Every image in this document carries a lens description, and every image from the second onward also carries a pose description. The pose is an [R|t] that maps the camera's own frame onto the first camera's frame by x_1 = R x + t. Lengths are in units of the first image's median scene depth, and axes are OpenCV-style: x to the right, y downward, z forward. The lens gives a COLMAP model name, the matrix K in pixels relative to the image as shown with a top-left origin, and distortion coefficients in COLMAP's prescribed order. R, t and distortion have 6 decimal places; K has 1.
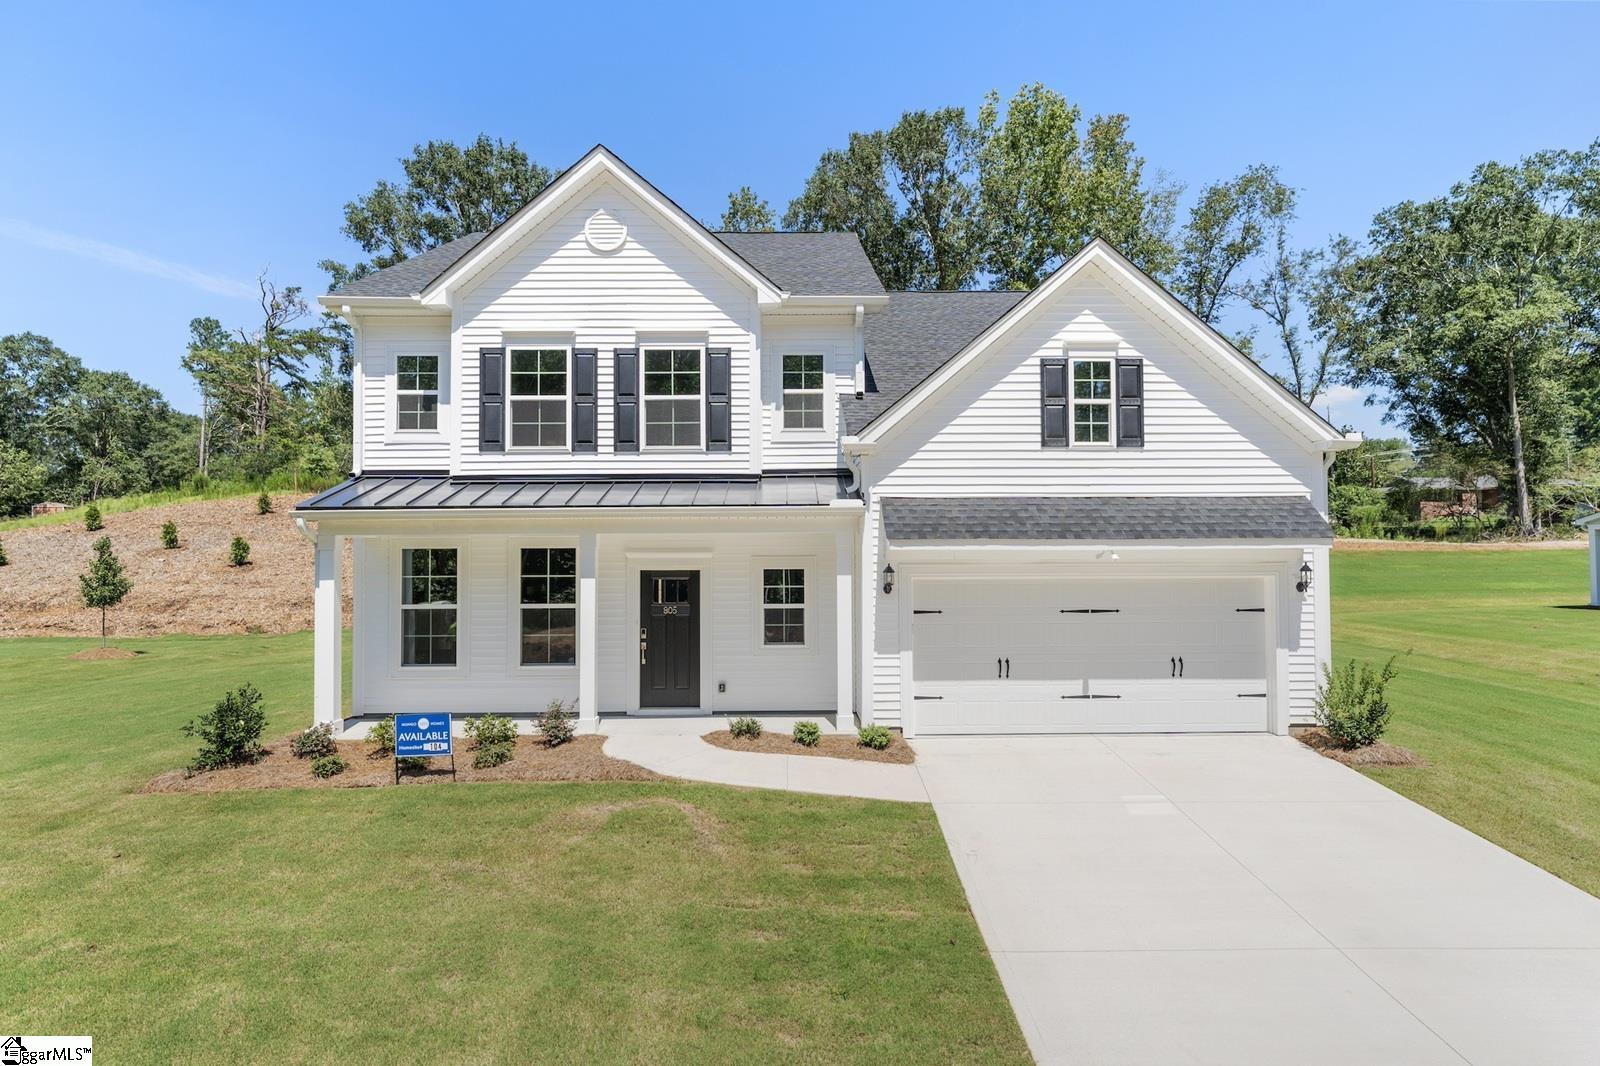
lens RADIAL K [[796.7, 0, 800.0], [0, 796.7, 532.7], [0, 0, 1]] dist [0.000828, -0.000648]
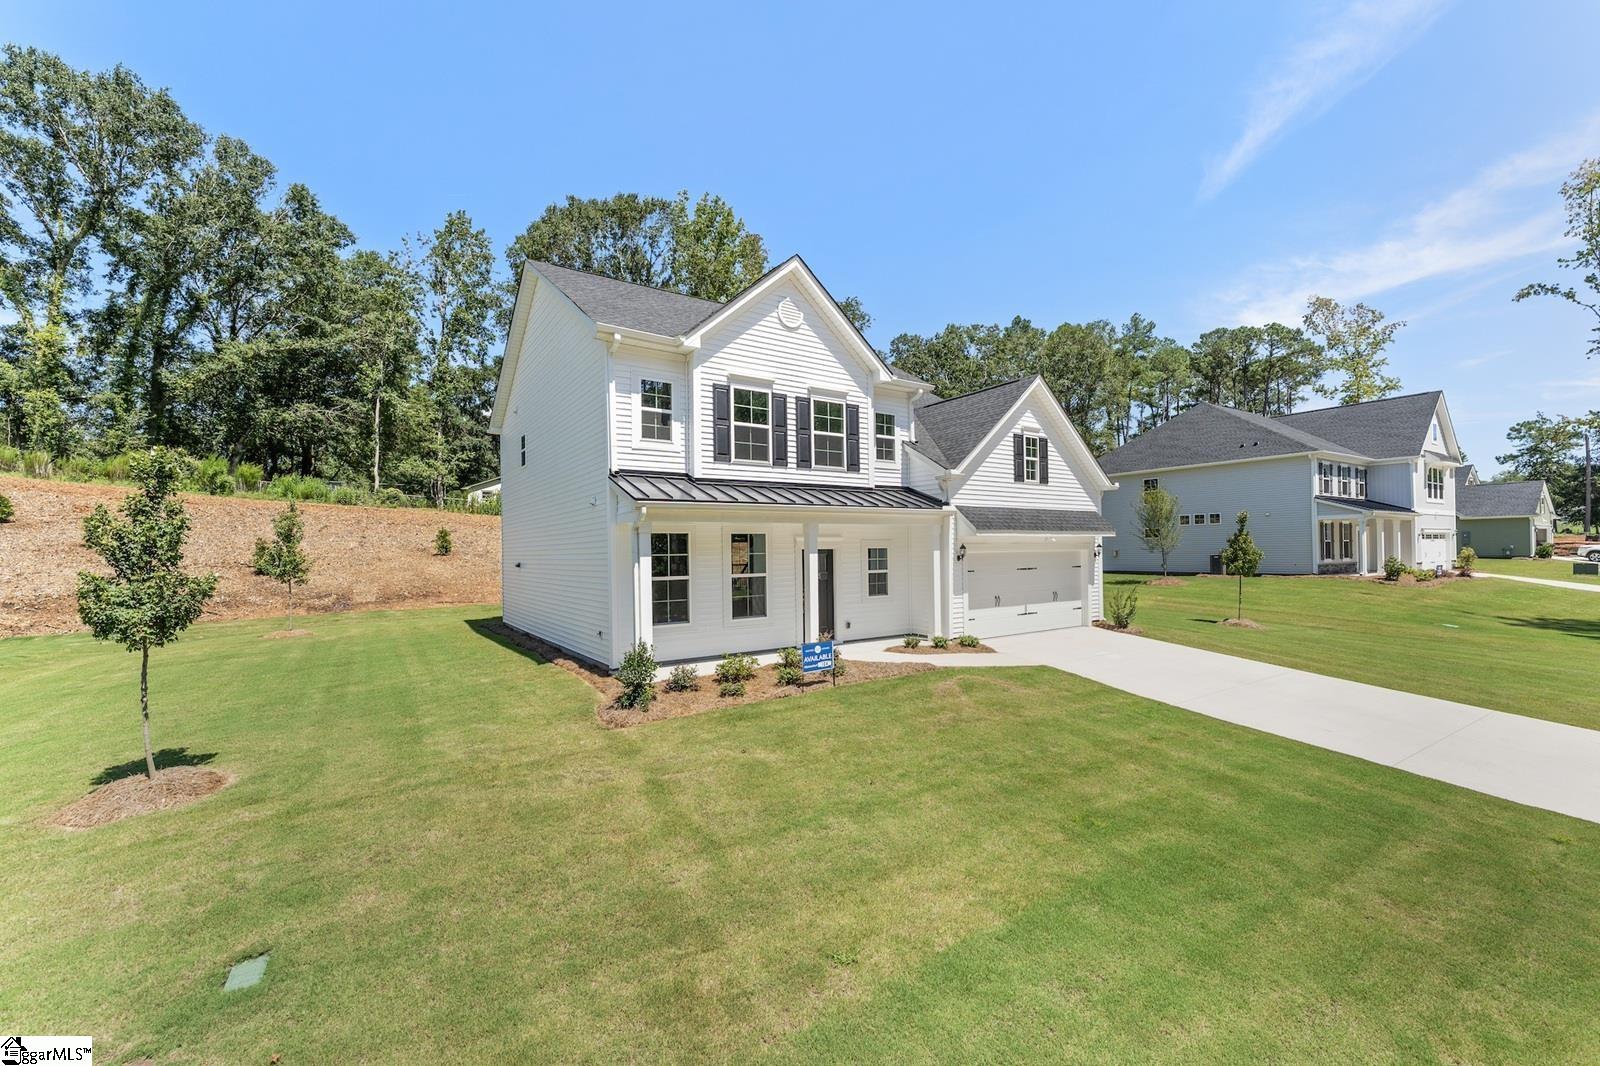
lens RADIAL K [[637.2, 0, 800.9], [0, 637.2, 540.7], [0, 0, 1]] dist [0.000714, 0.000148]
pose [[0.835960, 0.002097, 0.548787, -0.863409], [-0.009870, 0.999888, 0.011214, 0.018530], [-0.548702, -0.014791, 0.835887, 0.022577]]
